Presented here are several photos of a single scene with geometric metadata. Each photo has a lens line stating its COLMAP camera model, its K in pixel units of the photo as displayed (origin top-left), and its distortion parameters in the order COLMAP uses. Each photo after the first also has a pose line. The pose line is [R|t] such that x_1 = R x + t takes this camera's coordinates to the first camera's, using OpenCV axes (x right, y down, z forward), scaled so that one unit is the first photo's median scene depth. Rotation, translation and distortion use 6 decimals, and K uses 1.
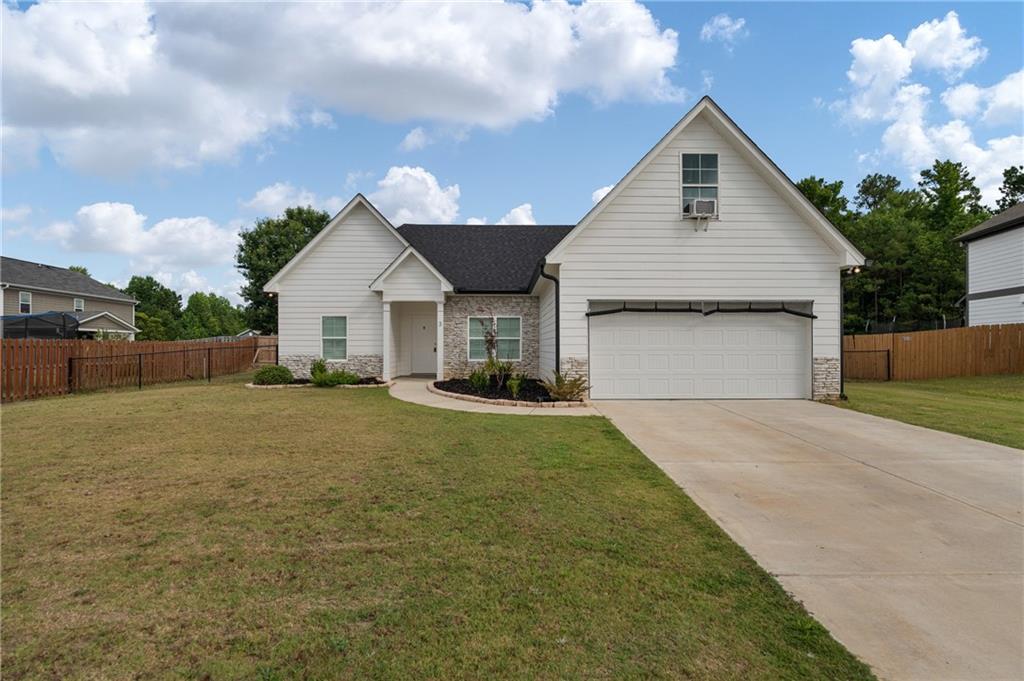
lens RADIAL K [[501.8, 0, 513.6], [0, 501.8, 341.7], [0, 0, 1]] dist [-0.013737, -0.000222]
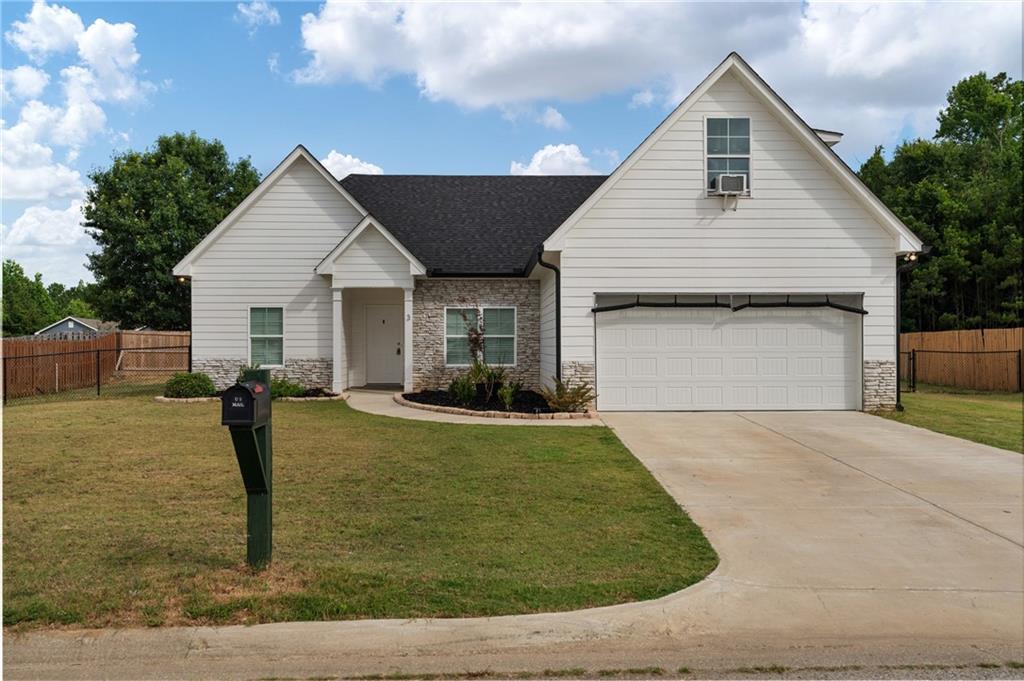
lens RADIAL K [[874.6, 0, 512.0], [0, 874.6, 340.5], [0, 0, 1]] dist [-0.003570, -0.001530]
pose [[0.999966, -0.001651, 0.008131, -0.001845], [0.001605, 0.999982, 0.005742, -0.010594], [-0.008141, -0.005728, 0.999950, -0.413386]]
